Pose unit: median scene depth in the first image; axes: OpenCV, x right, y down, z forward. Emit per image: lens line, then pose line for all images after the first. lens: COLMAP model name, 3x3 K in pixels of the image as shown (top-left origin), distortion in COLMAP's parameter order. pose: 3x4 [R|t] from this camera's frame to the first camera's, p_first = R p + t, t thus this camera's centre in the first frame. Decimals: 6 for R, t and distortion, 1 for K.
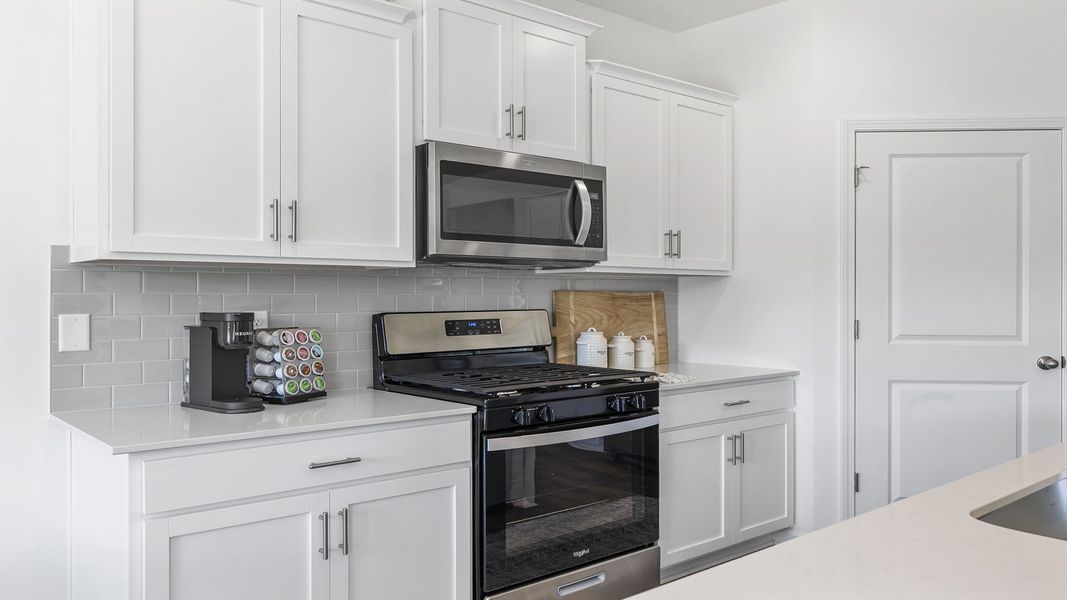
lens RADIAL K [[816.5, 0, 531.8], [0, 816.5, 293.0], [0, 0, 1]] dist [-0.012418, -0.001838]
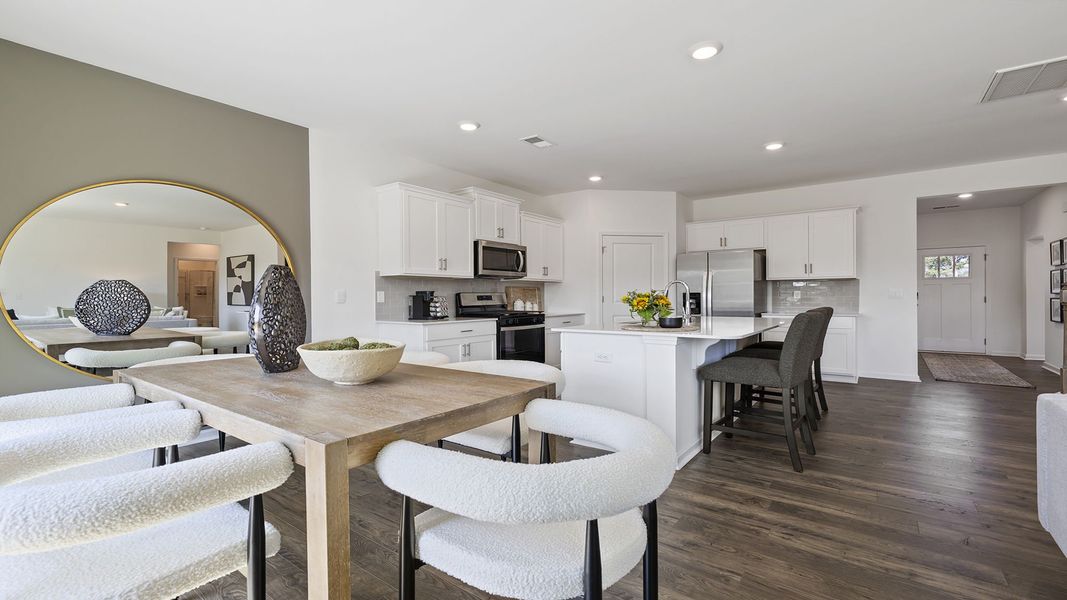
lens RADIAL K [[459.8, 0, 534.7], [0, 459.8, 299.5], [0, 0, 1]] dist [0.004502, 0.000331]
pose [[0.975992, -0.005125, 0.217745, -0.281025], [0.003057, 0.999947, 0.009833, 0.033066], [-0.217784, -0.008932, 0.975956, -0.778790]]
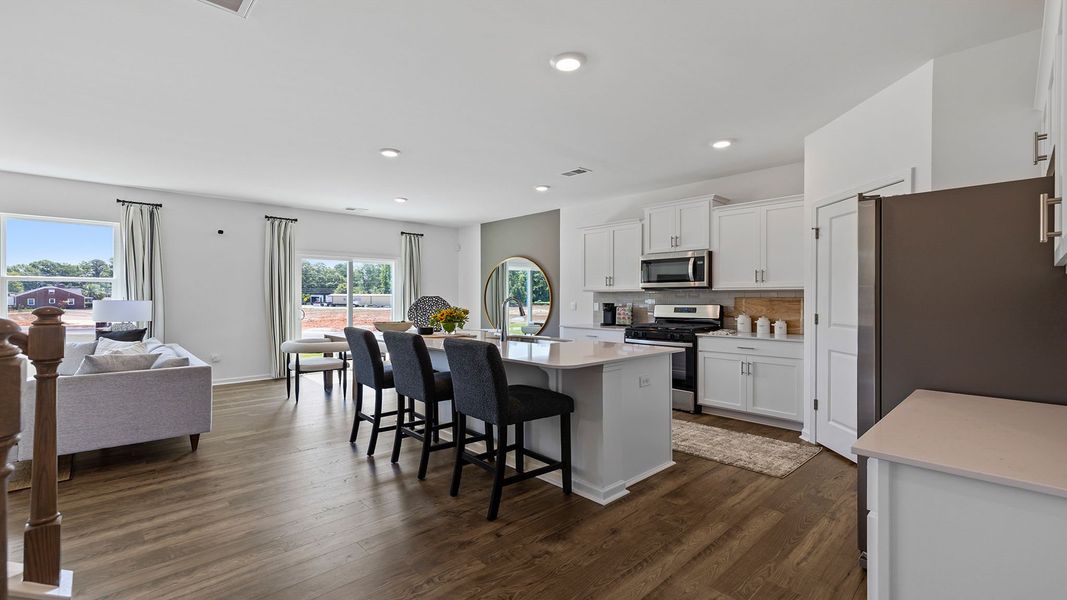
lens RADIAL K [[459.8, 0, 533.0], [0, 459.8, 297.9], [0, 0, 1]] dist [0.004502, 0.000331]
pose [[0.050178, 0.000799, -0.998740, 1.634061], [0.000862, 0.999999, 0.000844, -0.003561], [0.998740, -0.000903, 0.050178, 0.392556]]
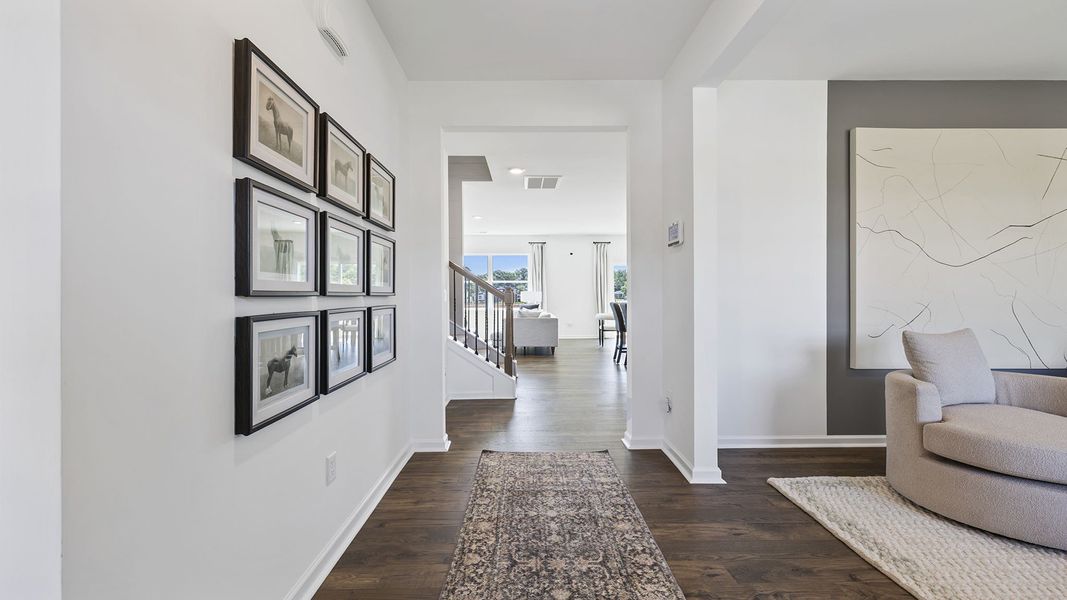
lens RADIAL K [[459.8, 0, 533.1], [0, 459.8, 294.6], [0, 0, 1]] dist [0.004502, 0.000331]
pose [[-0.632495, -0.000322, -0.774565, 2.505534], [0.001790, 0.999997, -0.001877, 0.036893], [0.774563, -0.002574, -0.632492, 1.146892]]
